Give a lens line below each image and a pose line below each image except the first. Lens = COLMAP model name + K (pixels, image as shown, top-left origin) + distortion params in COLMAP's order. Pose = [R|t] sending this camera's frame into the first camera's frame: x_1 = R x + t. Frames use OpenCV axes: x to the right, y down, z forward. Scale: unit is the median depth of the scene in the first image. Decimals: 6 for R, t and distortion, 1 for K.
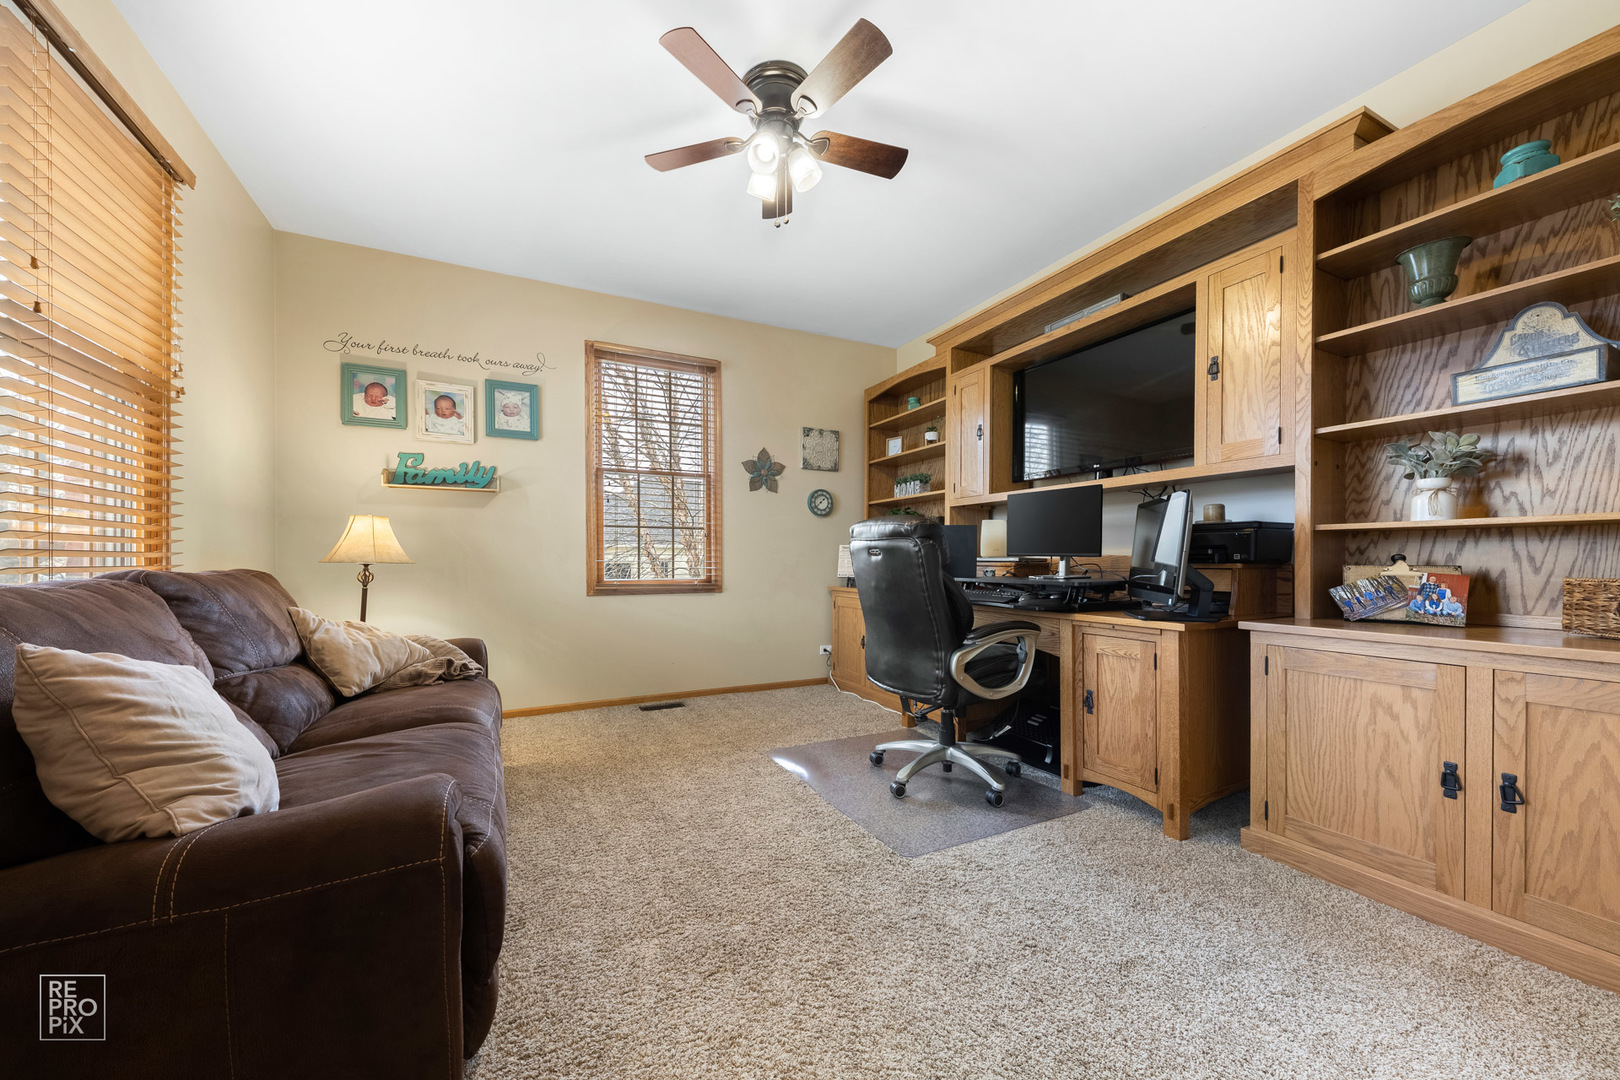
lens RADIAL K [[564.5, 0, 803.3], [0, 564.5, 557.3], [0, 0, 1]] dist [0.000692, 0.000047]
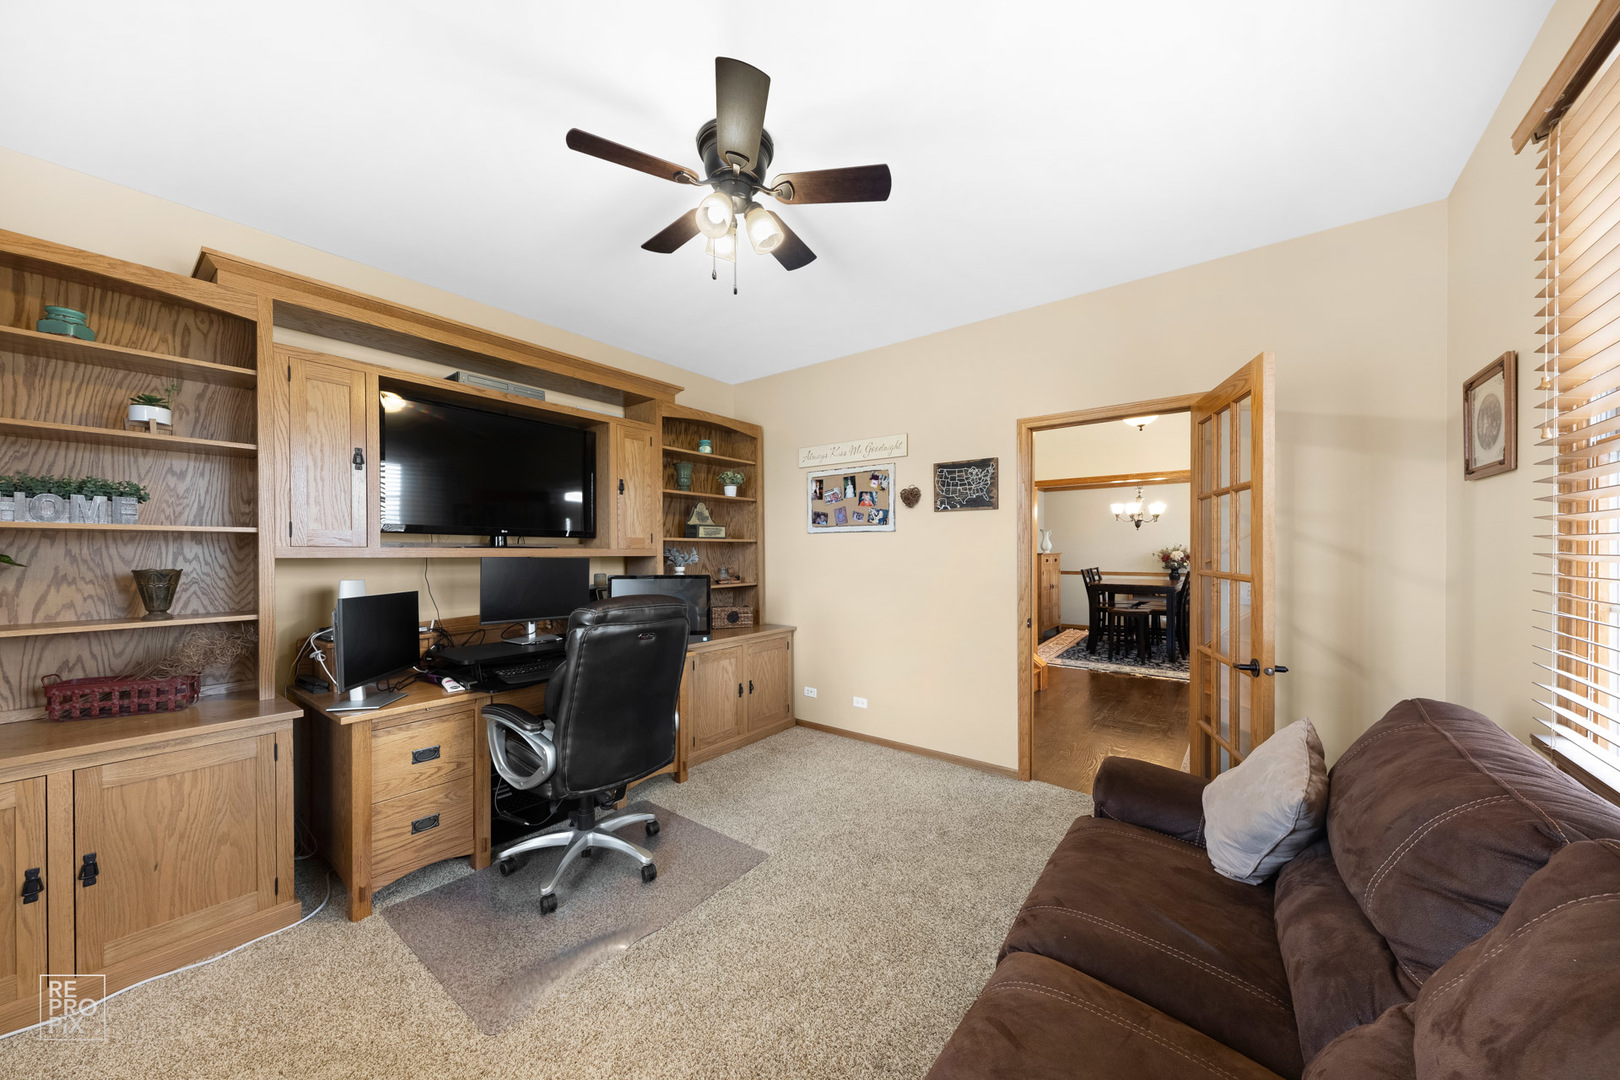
lens RADIAL K [[564.5, 0, 803.3], [0, 564.5, 557.3], [0, 0, 1]] dist [0.000692, 0.000047]
pose [[-0.423466, 0.001439, 0.905911, -1.083075], [0.011143, 0.999931, 0.003620, -0.179080], [-0.905843, 0.011628, -0.423453, 1.514031]]
